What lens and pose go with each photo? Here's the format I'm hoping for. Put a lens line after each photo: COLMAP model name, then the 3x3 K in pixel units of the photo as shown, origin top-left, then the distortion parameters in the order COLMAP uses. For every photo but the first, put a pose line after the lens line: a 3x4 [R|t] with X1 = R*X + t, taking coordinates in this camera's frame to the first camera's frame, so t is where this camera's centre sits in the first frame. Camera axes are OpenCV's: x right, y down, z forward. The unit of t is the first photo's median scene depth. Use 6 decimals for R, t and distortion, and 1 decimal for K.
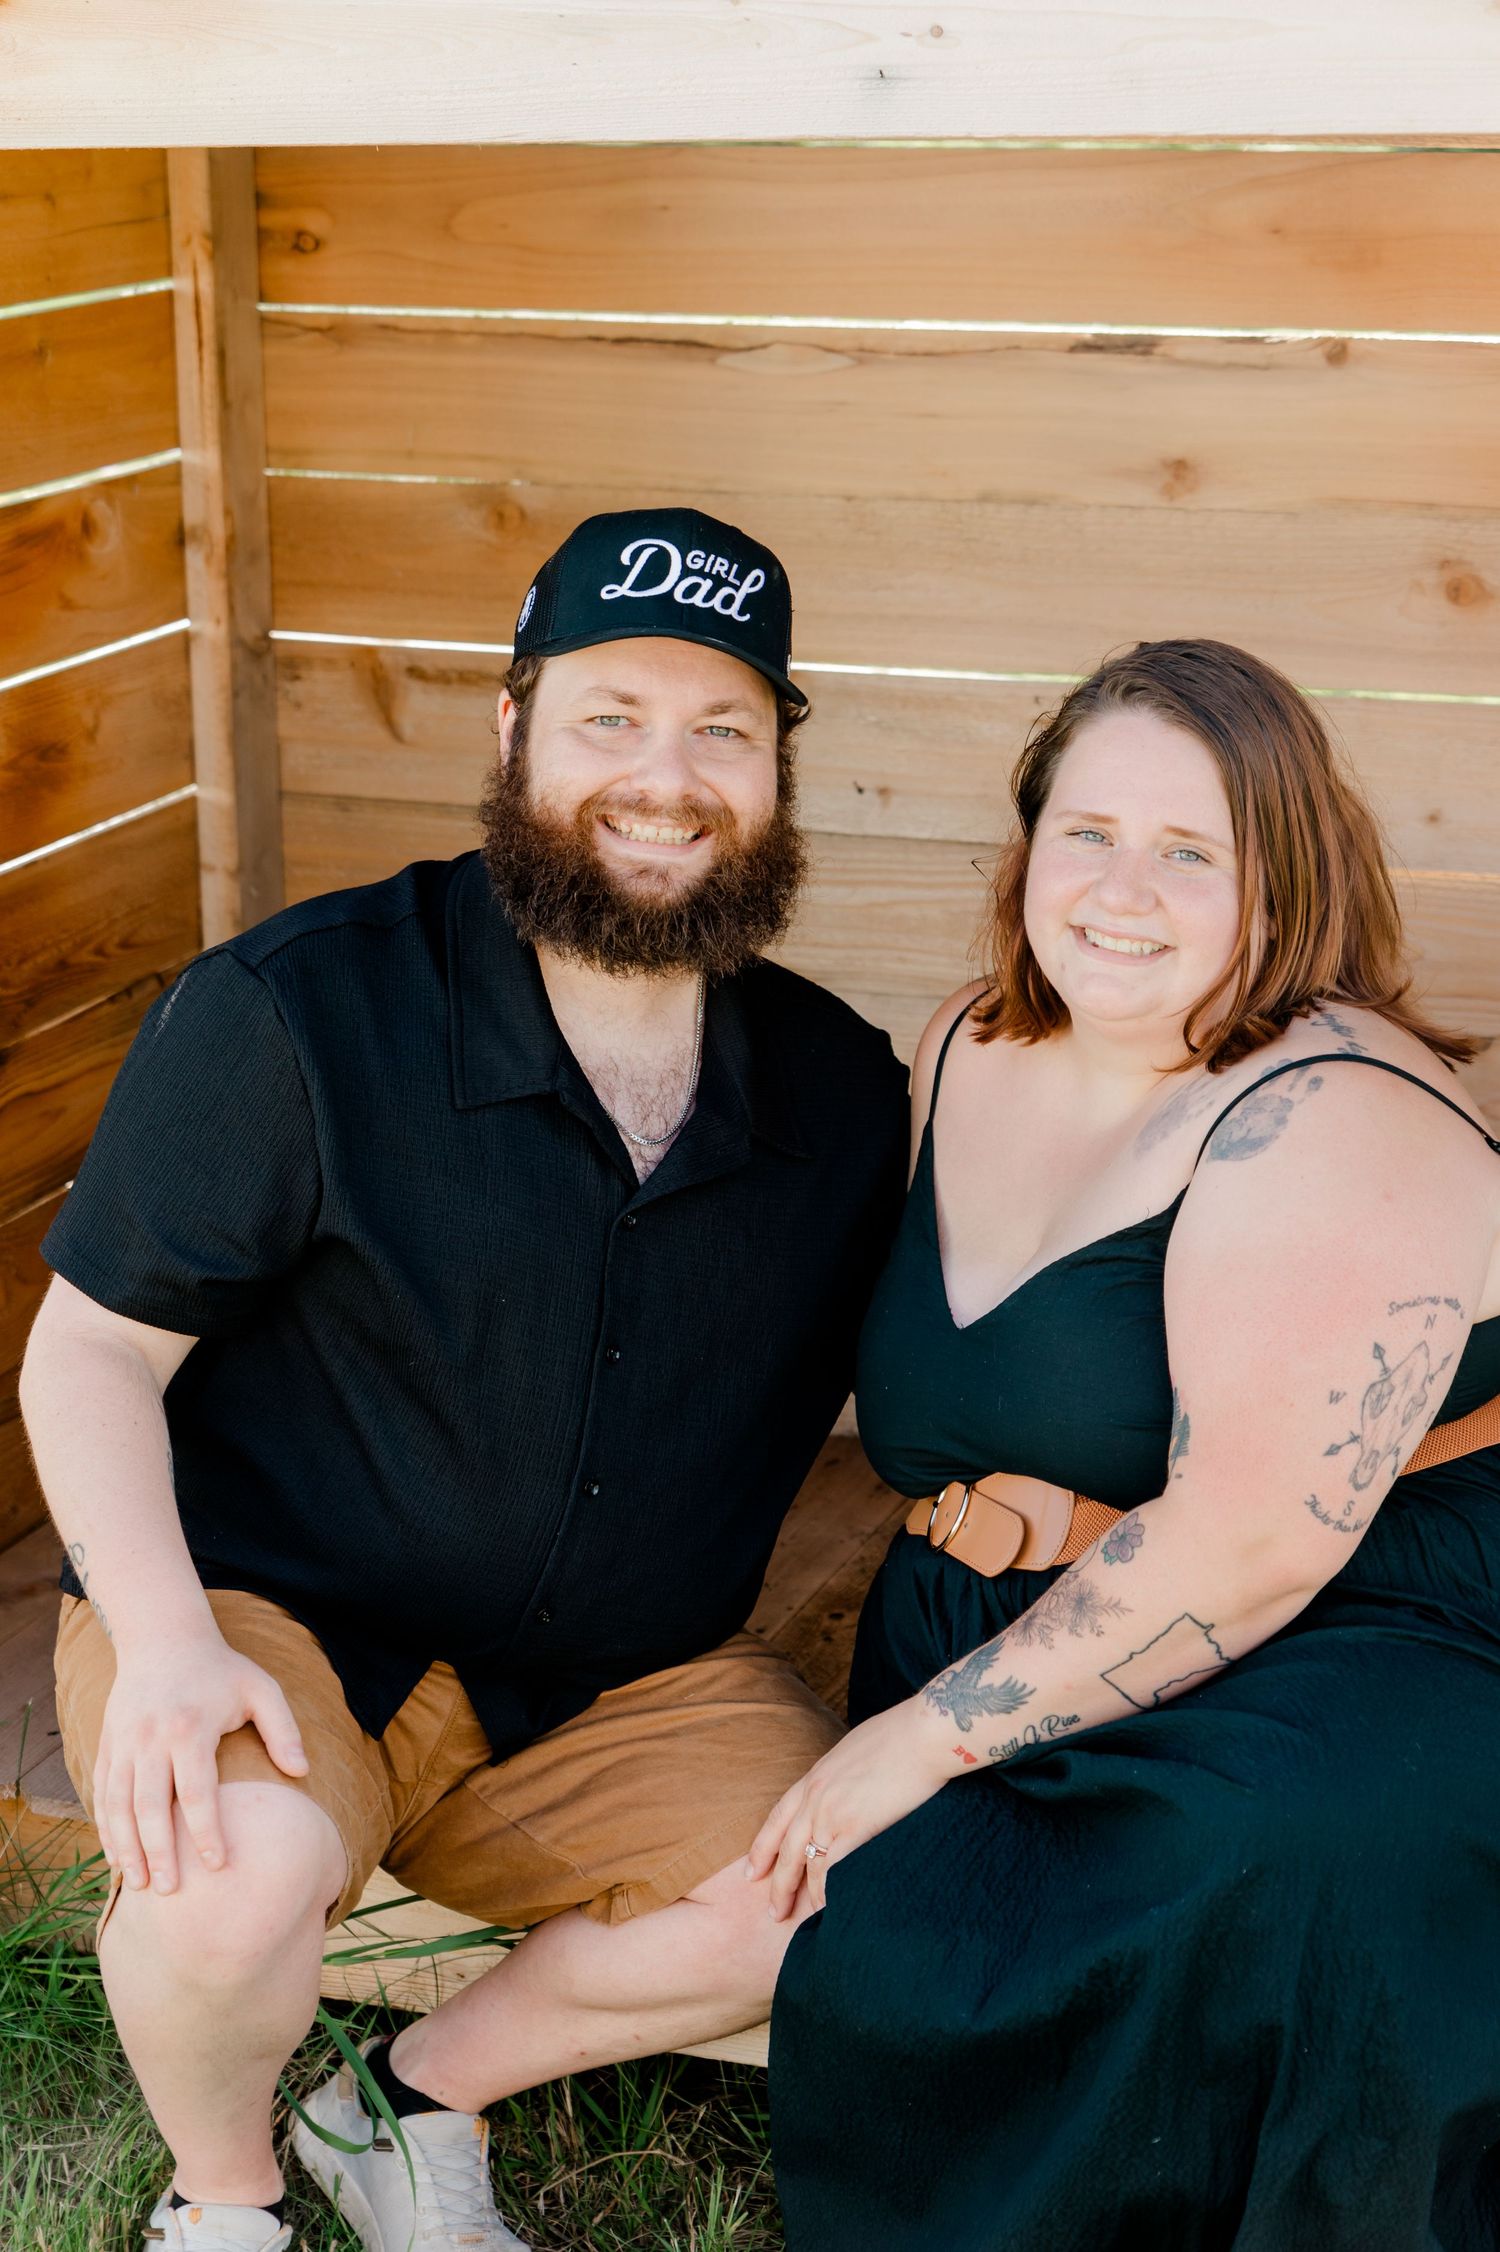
lens RADIAL K [[4376.5, 0, 784.2], [0, 4376.5, 1129.5], [0, 0, 1]] dist [-0.015598, 0.036303]
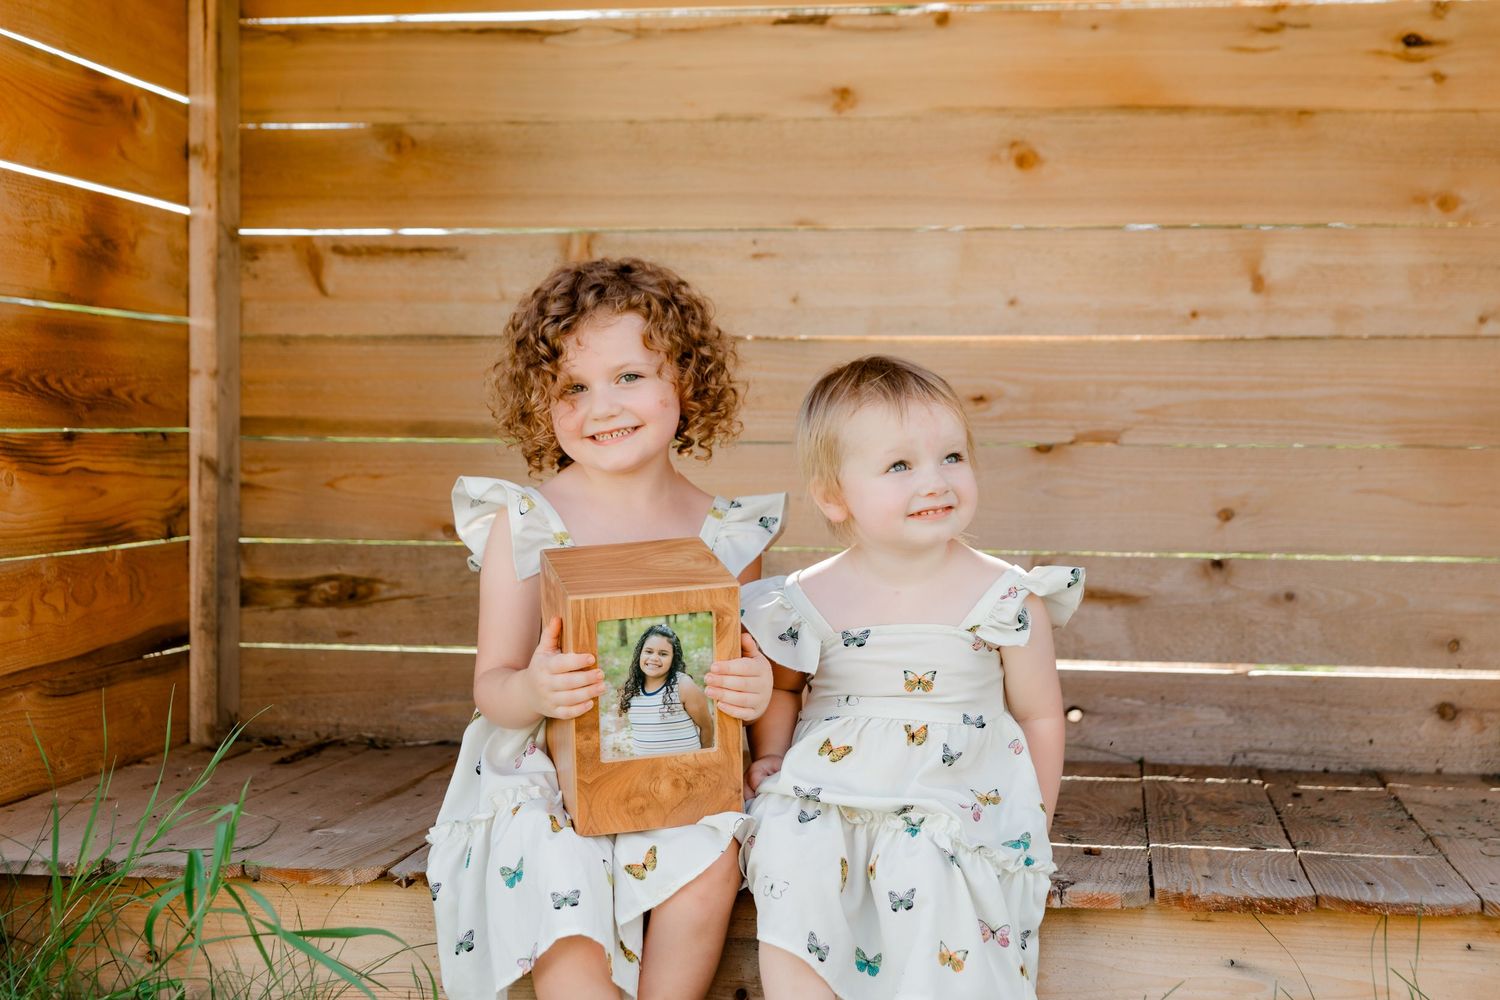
lens RADIAL K [[2371.5, 0, 753.0], [0, 2371.5, 459.1], [0, 0, 1]] dist [-0.007422, 0.112703]
pose [[0.982137, 0.010933, 0.187848, -0.099610], [0.037068, 0.967507, -0.250113, 0.185993], [-0.184478, 0.252609, 0.949819, 0.206614]]
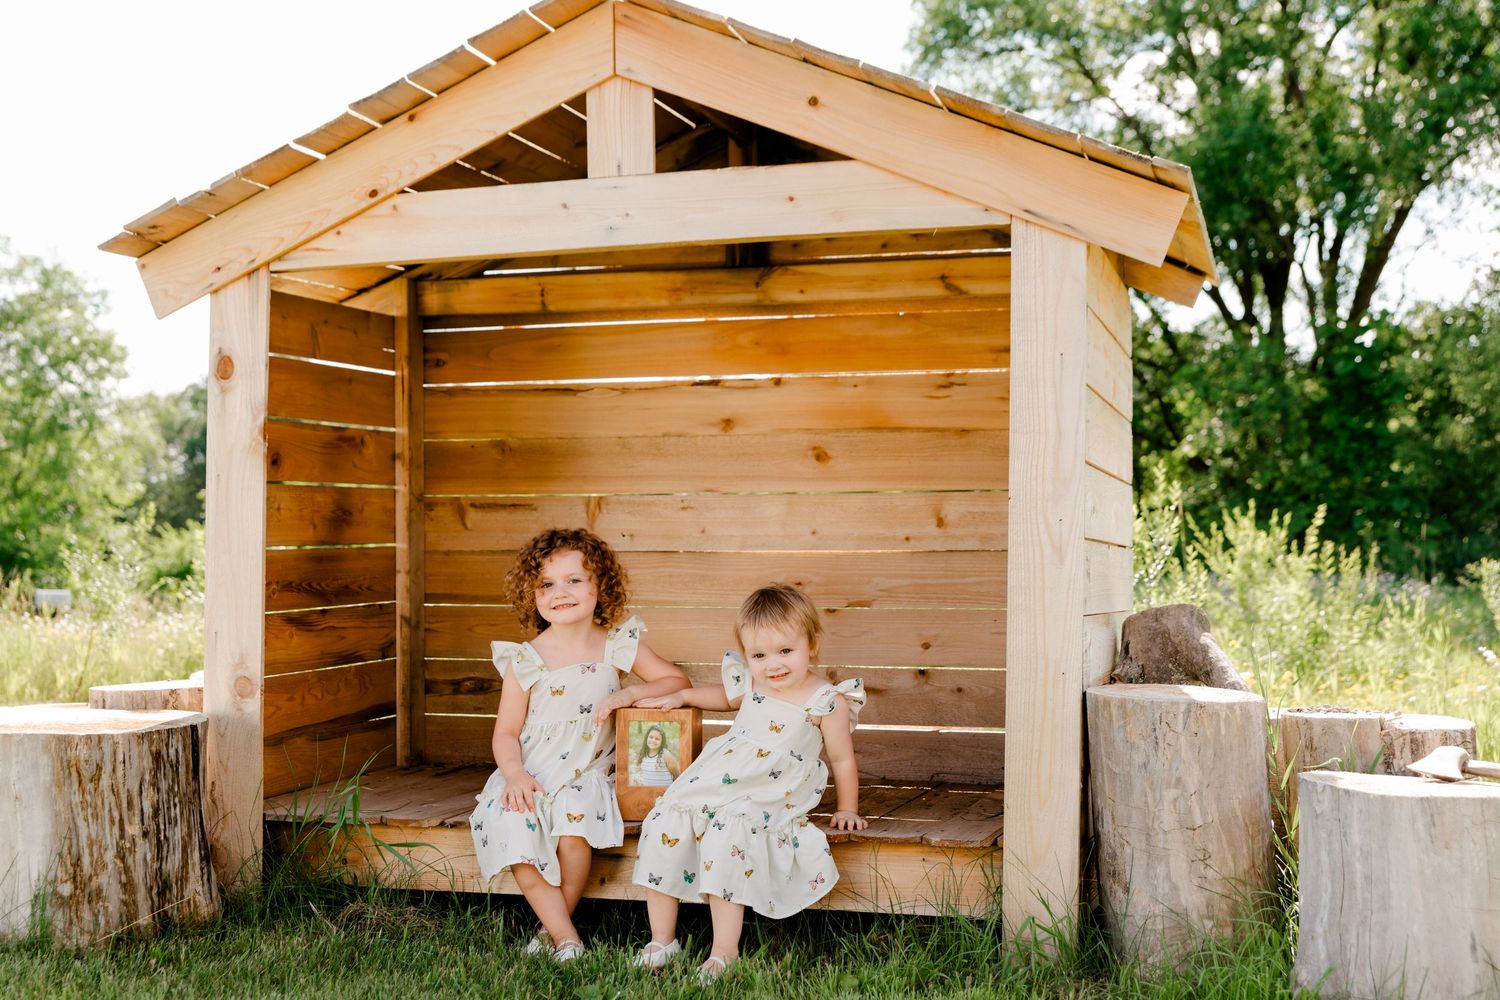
lens RADIAL K [[1979.5, 0, 750.0], [0, 1979.5, 466.2], [0, 0, 1]] dist [0.003556, -0.008517]
pose [[0.999060, 0.003191, 0.043237, 0.044613], [0.009669, 0.955770, -0.293955, 0.268627], [-0.042263, 0.294097, 0.954841, -0.285216]]
